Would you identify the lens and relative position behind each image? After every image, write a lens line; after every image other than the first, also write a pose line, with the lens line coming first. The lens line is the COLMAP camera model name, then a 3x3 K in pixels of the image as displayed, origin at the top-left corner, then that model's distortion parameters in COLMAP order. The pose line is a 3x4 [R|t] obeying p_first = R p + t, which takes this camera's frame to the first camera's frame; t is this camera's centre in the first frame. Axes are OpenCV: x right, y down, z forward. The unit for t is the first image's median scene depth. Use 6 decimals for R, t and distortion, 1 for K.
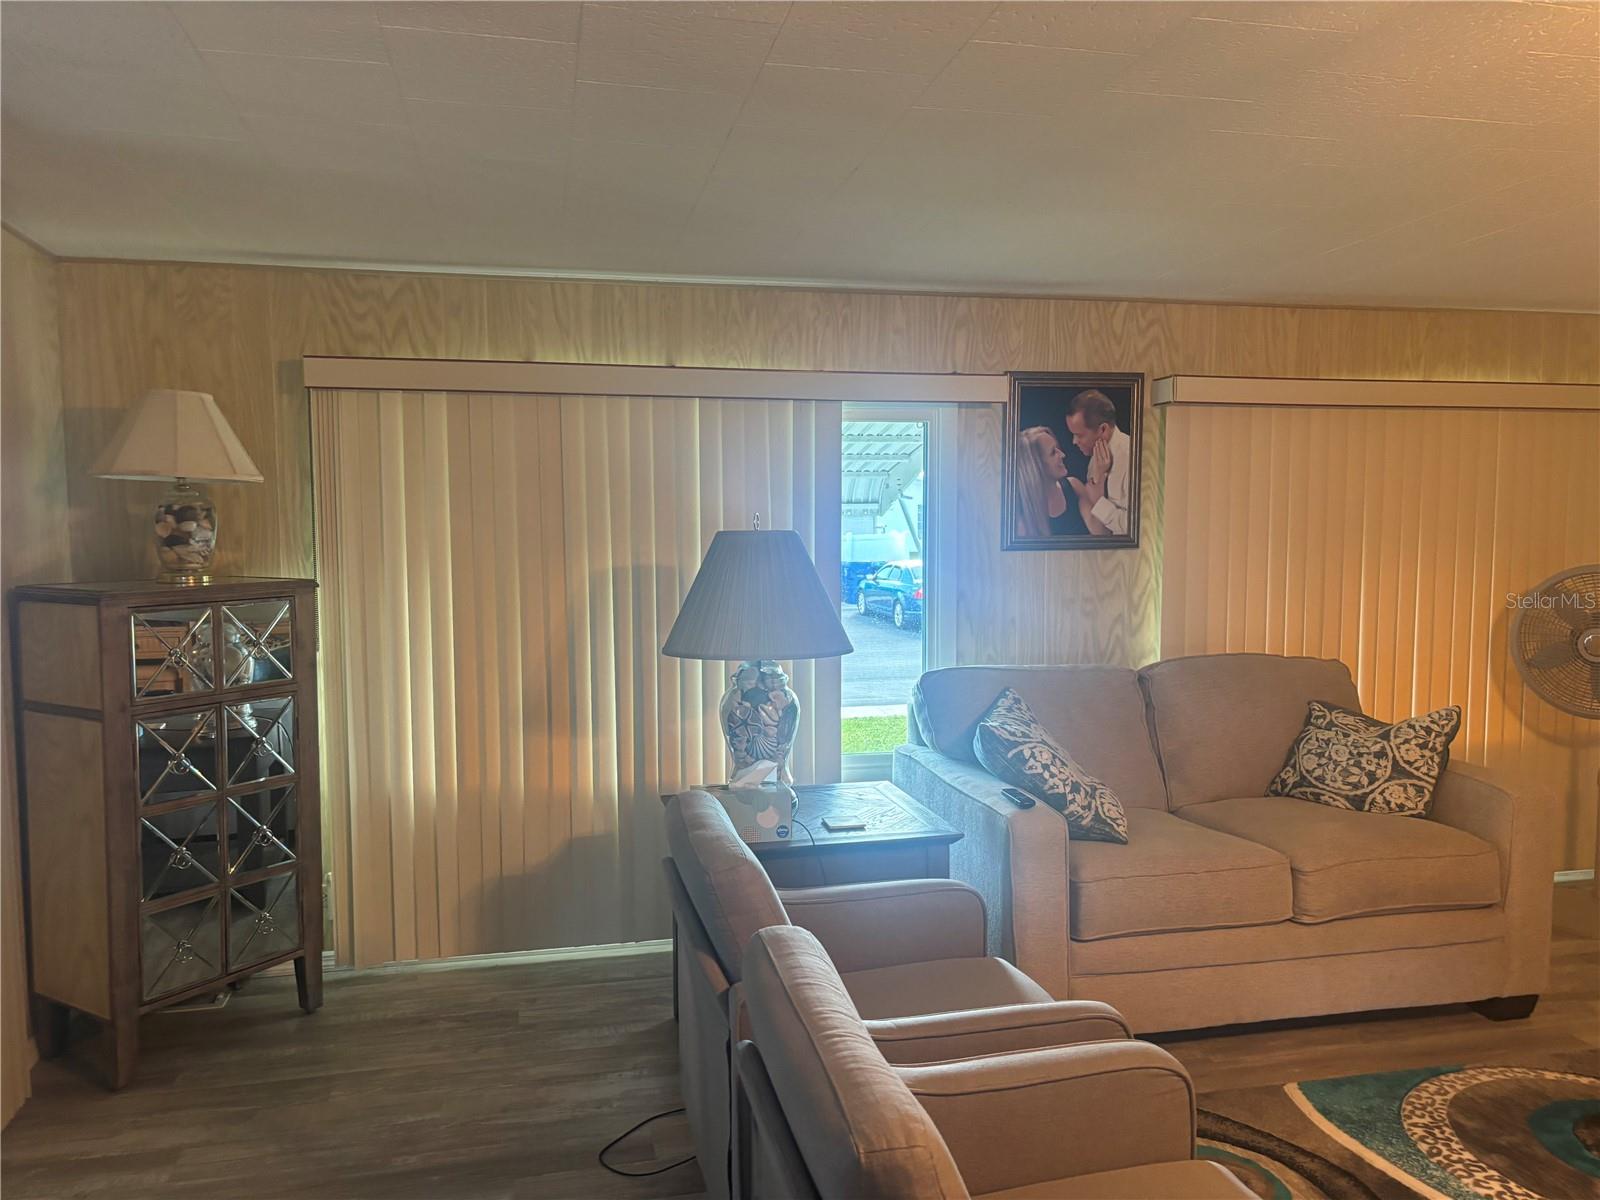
lens RADIAL K [[1239.3, 0, 800.2], [0, 1239.3, 604.3], [0, 0, 1]] dist [0.031215, -0.014606]
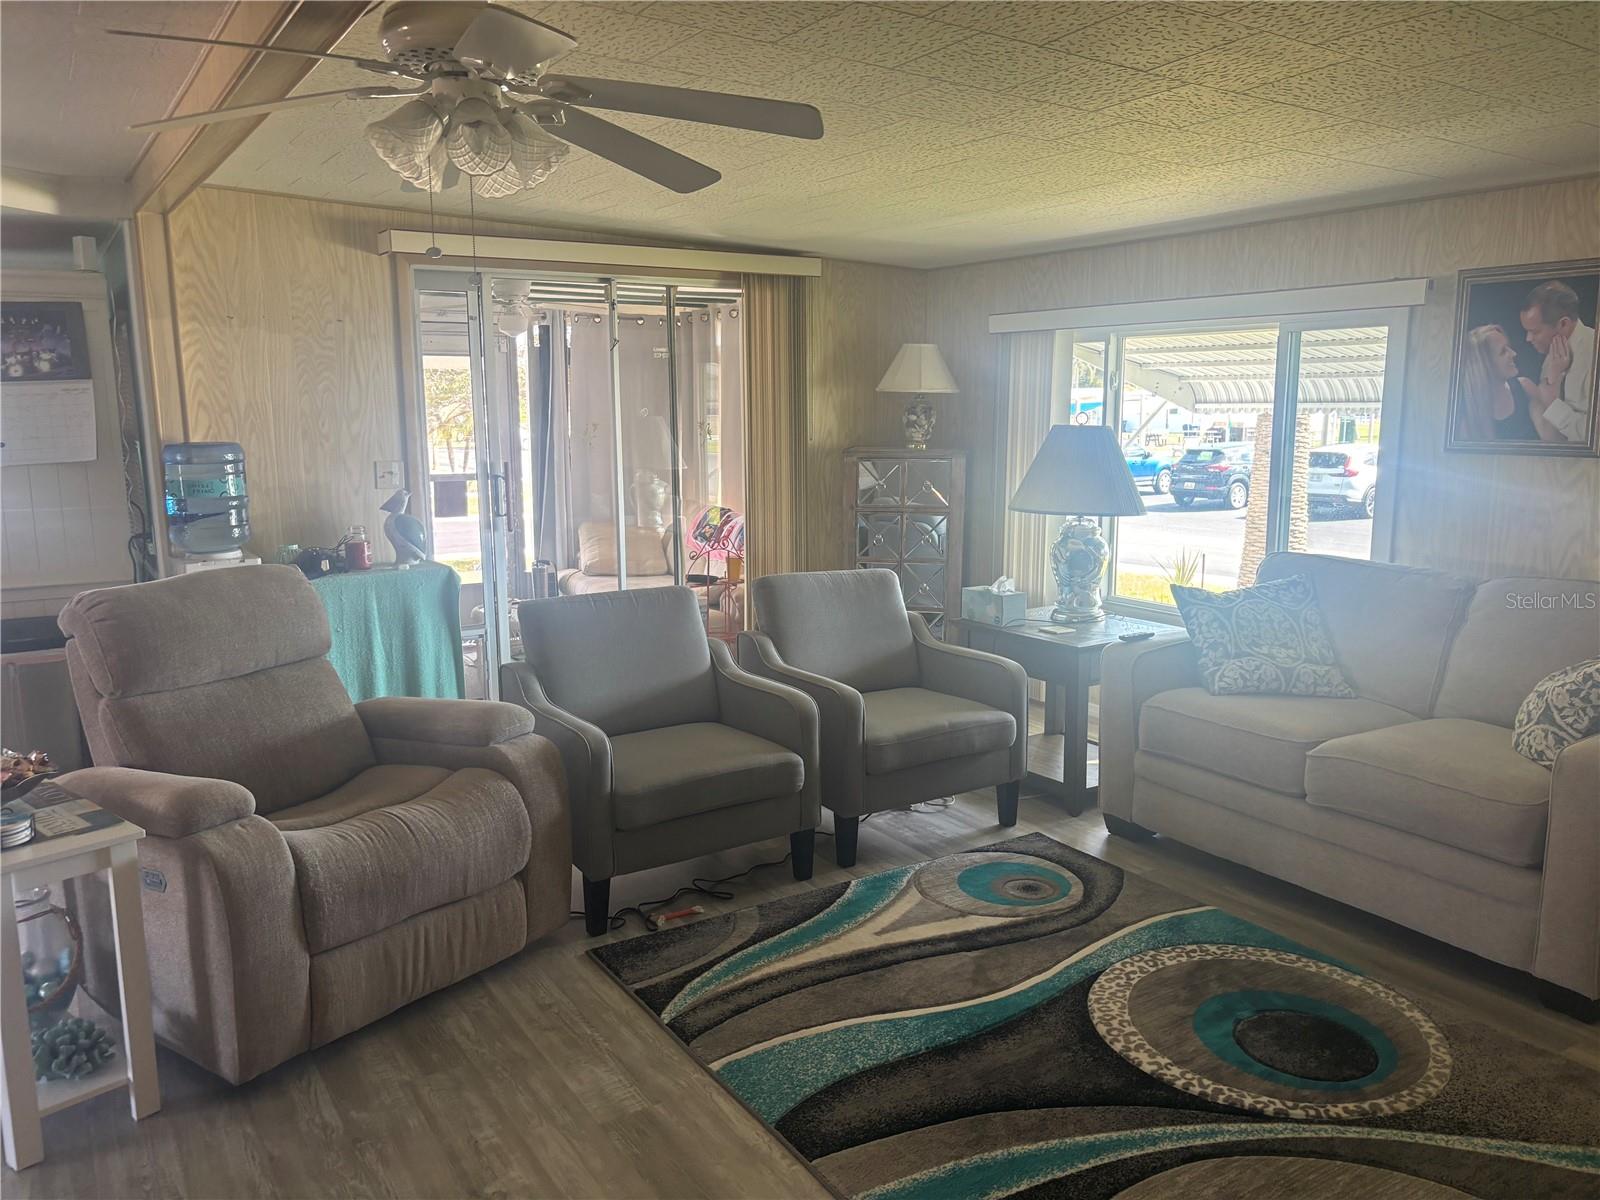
lens RADIAL K [[1239.3, 0, 793.4], [0, 1239.3, 597.3], [0, 0, 1]] dist [0.031215, -0.014606]
pose [[0.326521, 0.157180, -0.932029, 0.958481], [-0.078505, 0.987179, 0.138977, -0.026231], [0.941924, 0.027790, 0.334674, 0.166774]]
